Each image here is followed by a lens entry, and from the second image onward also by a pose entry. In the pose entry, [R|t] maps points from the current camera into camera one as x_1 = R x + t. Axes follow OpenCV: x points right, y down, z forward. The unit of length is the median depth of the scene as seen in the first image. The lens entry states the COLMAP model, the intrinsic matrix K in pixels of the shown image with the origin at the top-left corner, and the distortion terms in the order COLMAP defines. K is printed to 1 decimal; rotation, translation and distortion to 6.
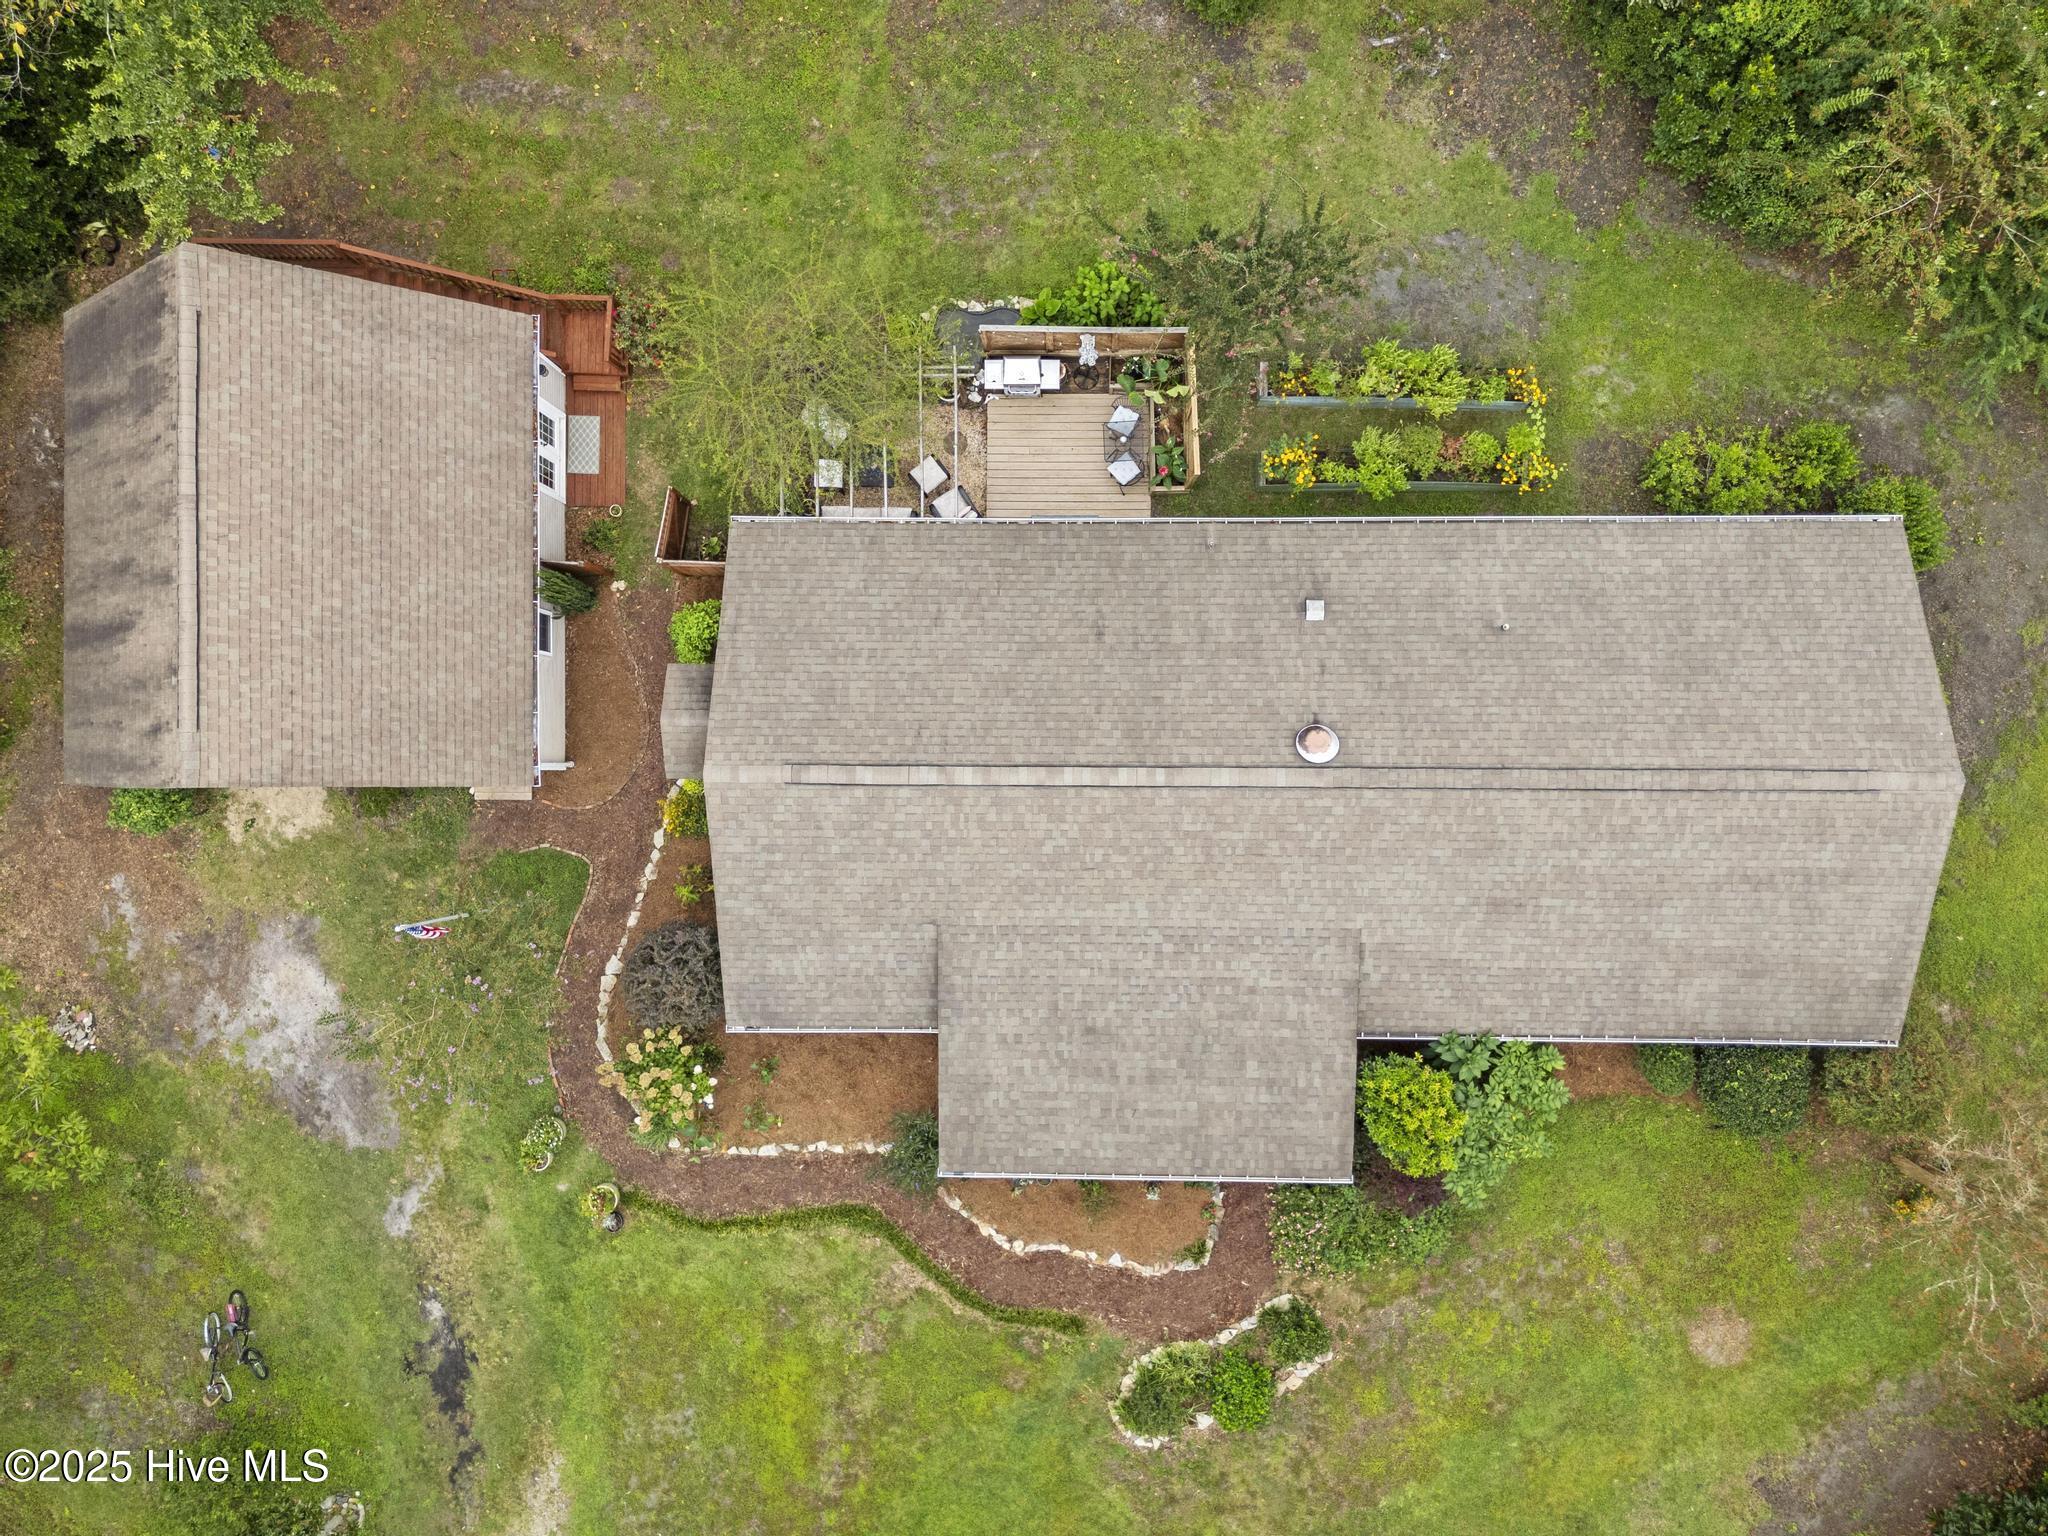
lens RADIAL K [[1500.2, 0, 1032.3], [0, 1500.2, 771.8], [0, 0, 1]] dist [0.056981, -0.056371]
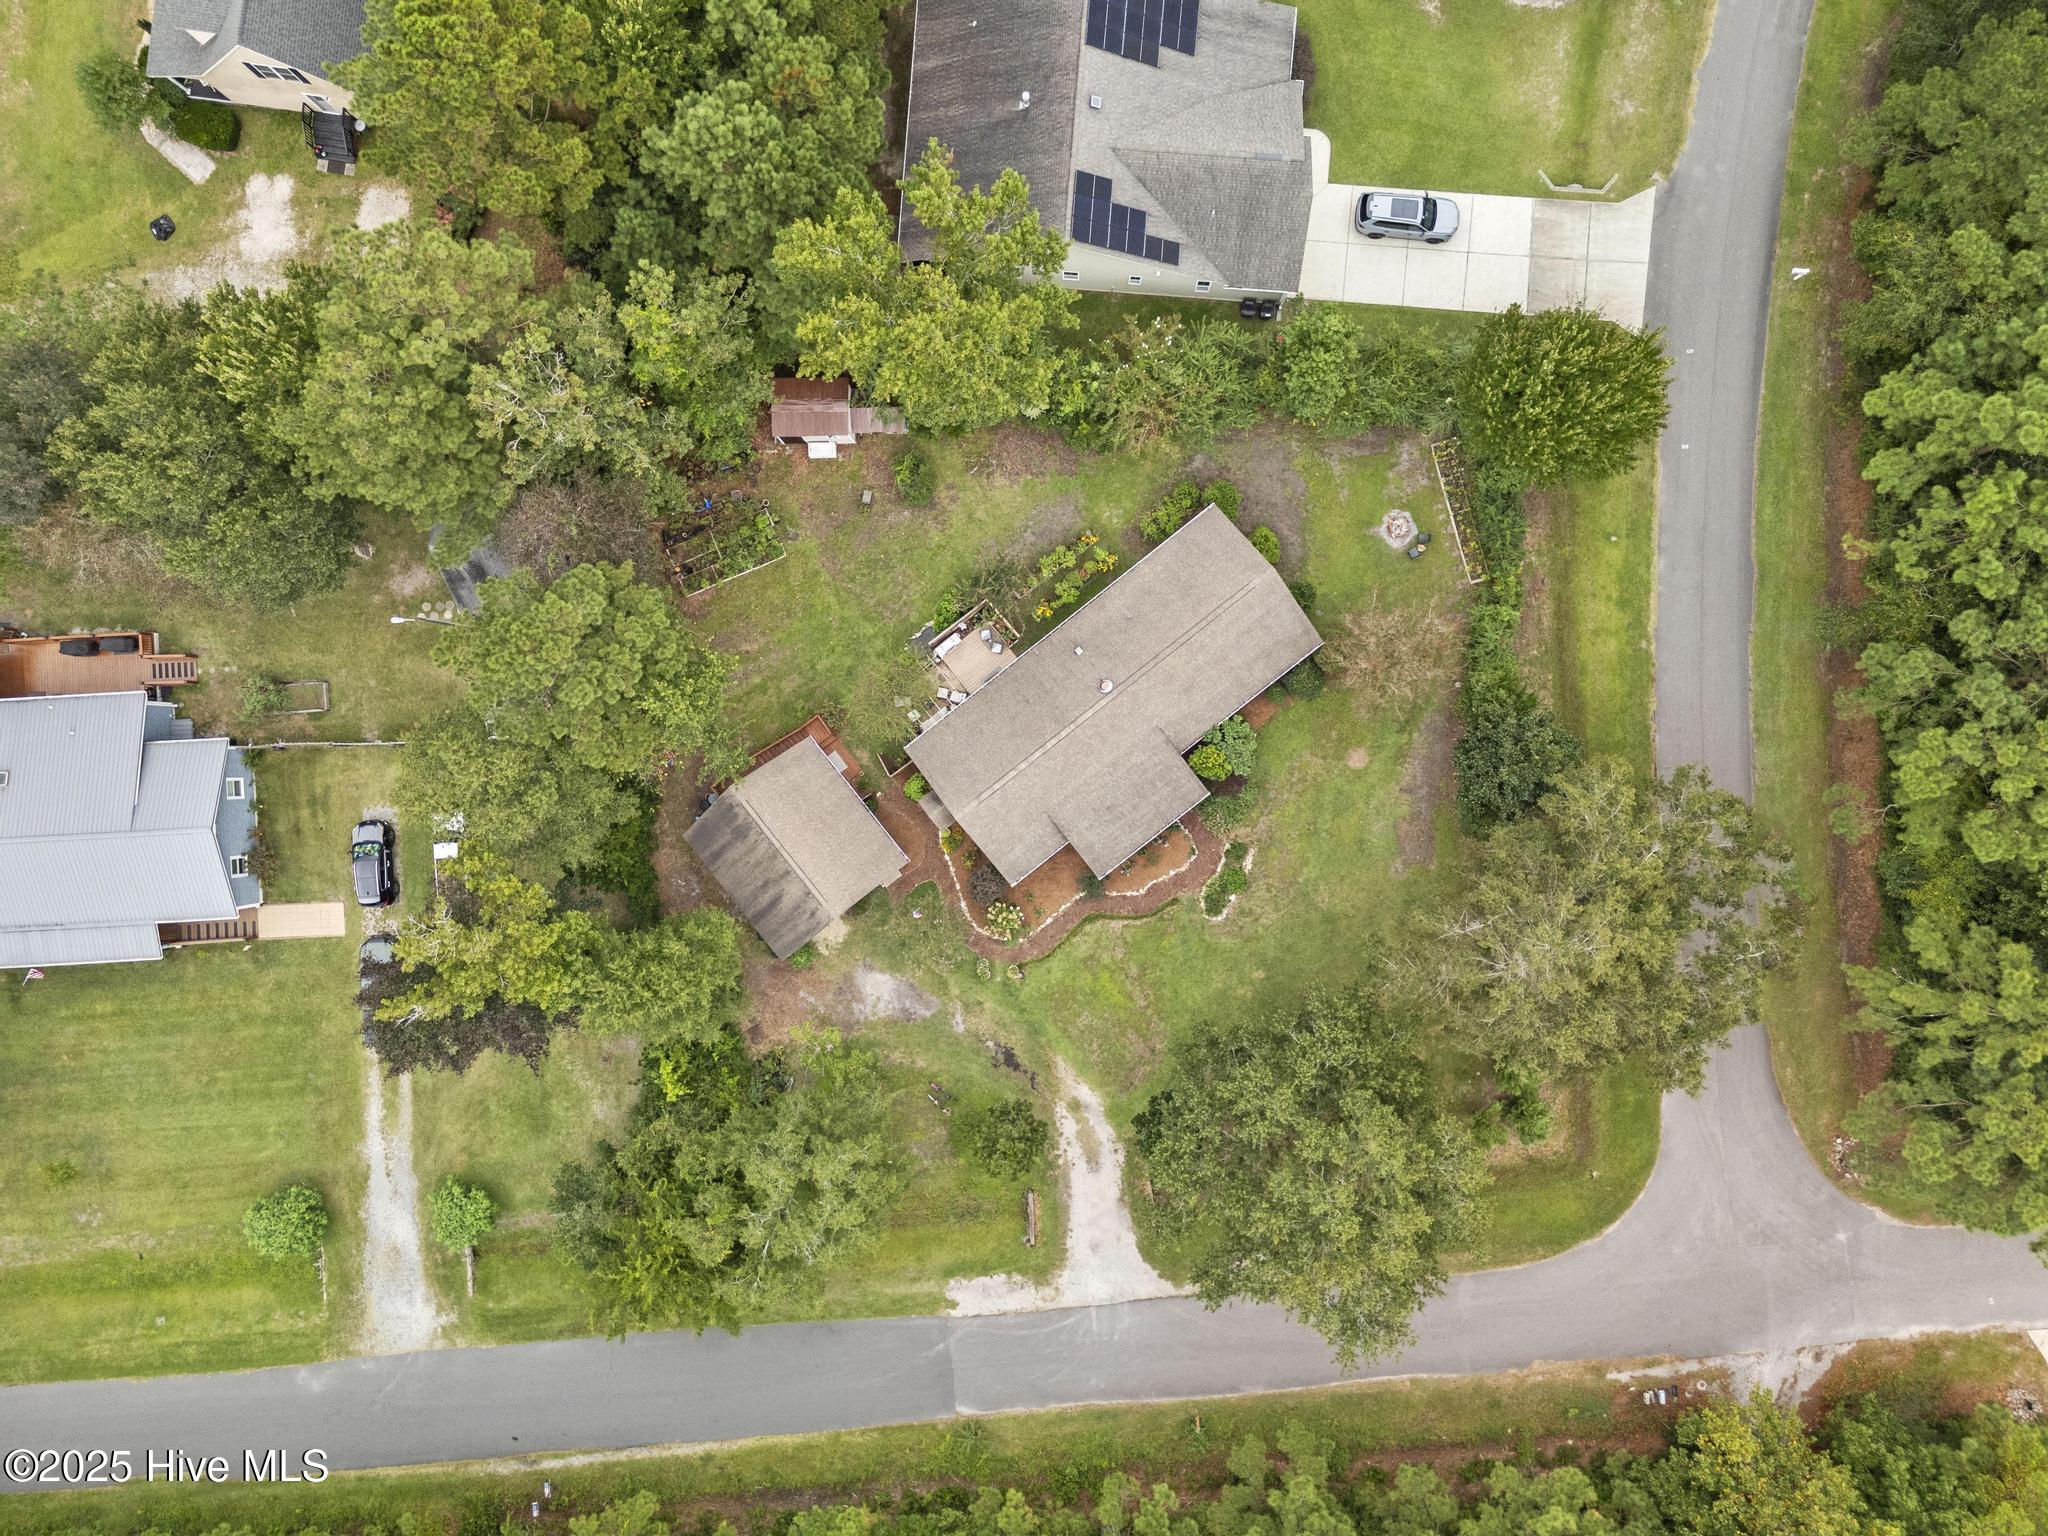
lens RADIAL K [[1500.2, 0, 1032.3], [0, 1500.2, 771.8], [0, 0, 1]] dist [0.056981, -0.056371]
pose [[0.782606, -0.622507, -0.003644, -0.020612], [0.622500, 0.782614, -0.003011, 0.028553], [0.004726, 0.000088, 0.999989, -1.811097]]
